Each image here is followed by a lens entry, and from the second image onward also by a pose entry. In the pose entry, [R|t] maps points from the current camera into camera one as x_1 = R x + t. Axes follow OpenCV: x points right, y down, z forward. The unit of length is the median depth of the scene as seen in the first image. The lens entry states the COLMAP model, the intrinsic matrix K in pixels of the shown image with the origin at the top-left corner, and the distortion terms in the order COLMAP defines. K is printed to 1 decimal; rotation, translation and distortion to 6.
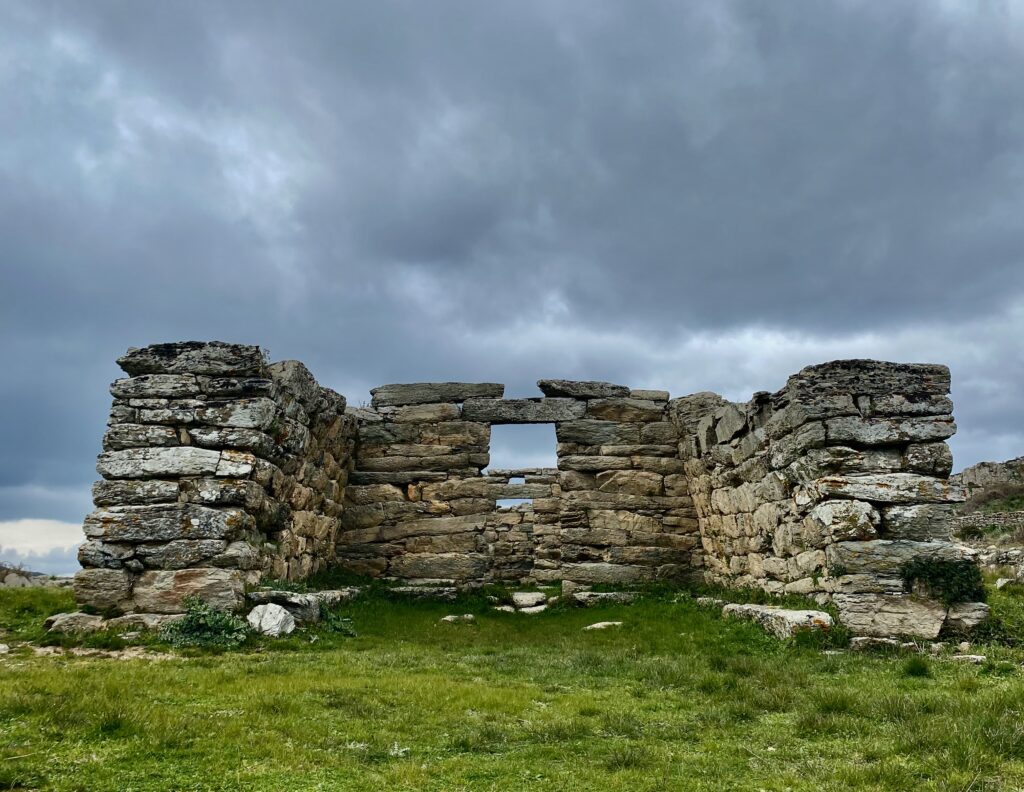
lens RADIAL K [[1047.6, 0, 511.6], [0, 1047.6, 393.7], [0, 0, 1]] dist [-0.005599, 0.000000]
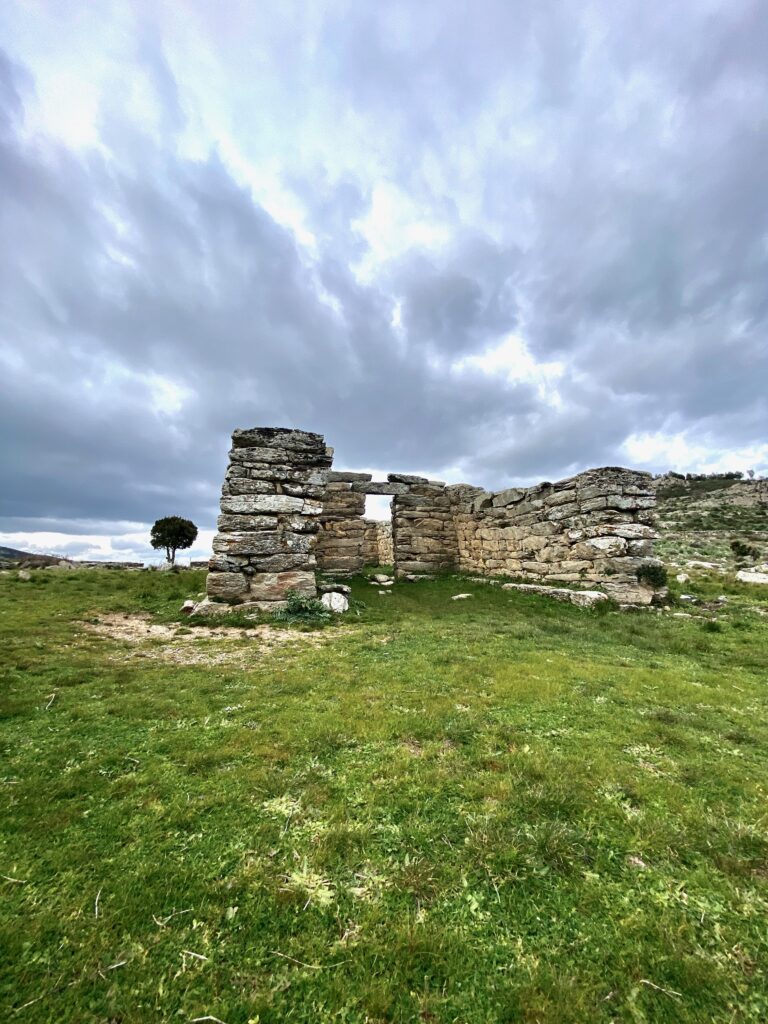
lens RADIAL K [[409.1, 0, 386.0], [0, 409.1, 521.6], [0, 0, 1]] dist [0.036851, -0.000230]
pose [[0.964919, 0.028531, 0.260993, -0.309034], [-0.049310, 0.996082, 0.073417, 0.036303], [-0.257875, -0.083711, 0.962545, 0.351626]]
